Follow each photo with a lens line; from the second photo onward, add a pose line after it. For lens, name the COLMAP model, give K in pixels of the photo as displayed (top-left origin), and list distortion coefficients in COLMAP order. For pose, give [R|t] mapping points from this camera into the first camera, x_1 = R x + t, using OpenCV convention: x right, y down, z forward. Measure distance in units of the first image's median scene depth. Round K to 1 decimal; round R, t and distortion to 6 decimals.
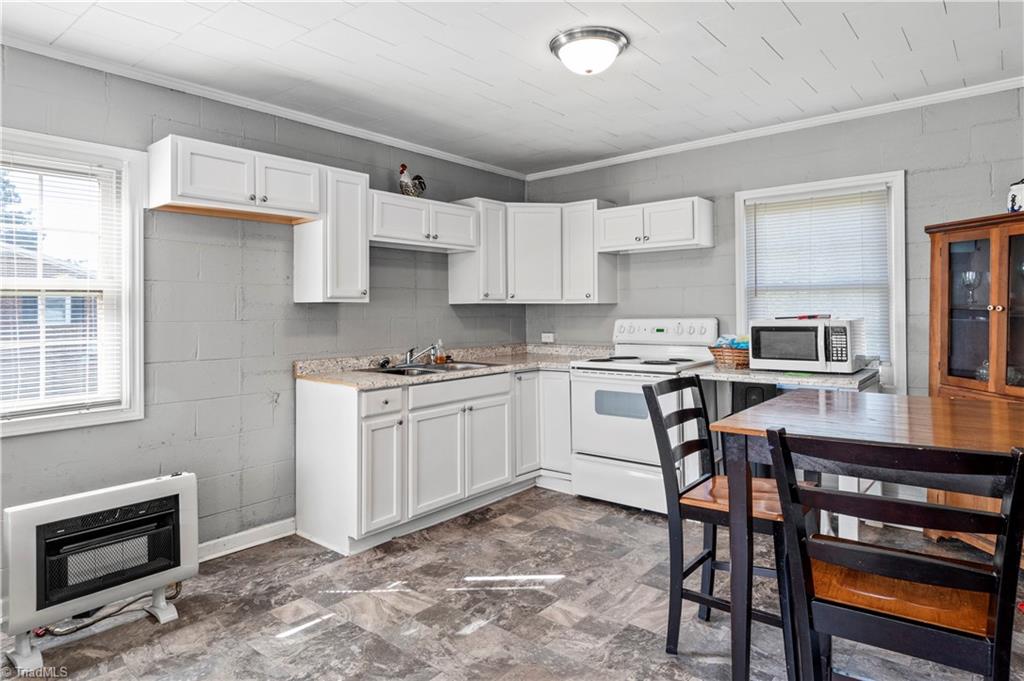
lens RADIAL K [[579.5, 0, 512.9], [0, 579.5, 325.1], [0, 0, 1]] dist [0.014949, -0.011332]
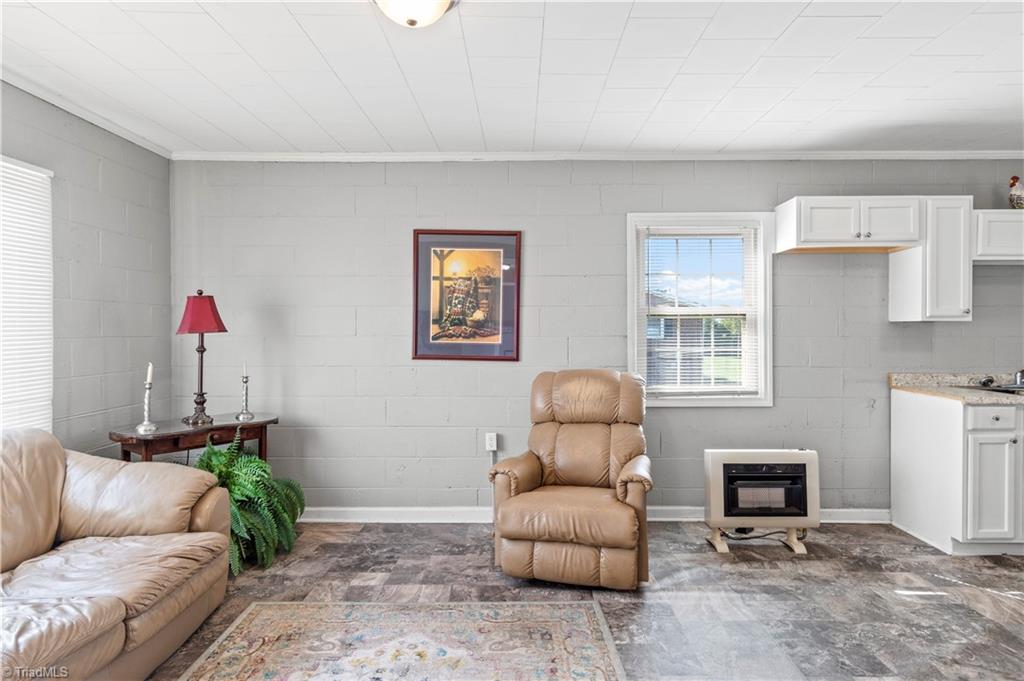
lens RADIAL K [[560.5, 0, 515.8], [0, 560.5, 335.0], [0, 0, 1]] dist [0.002398, 0.000243]
pose [[0.649720, 0.012399, -0.760073, -0.020450], [-0.022519, 0.999742, -0.002941, 0.008173], [0.759840, 0.019027, 0.649832, -0.303947]]
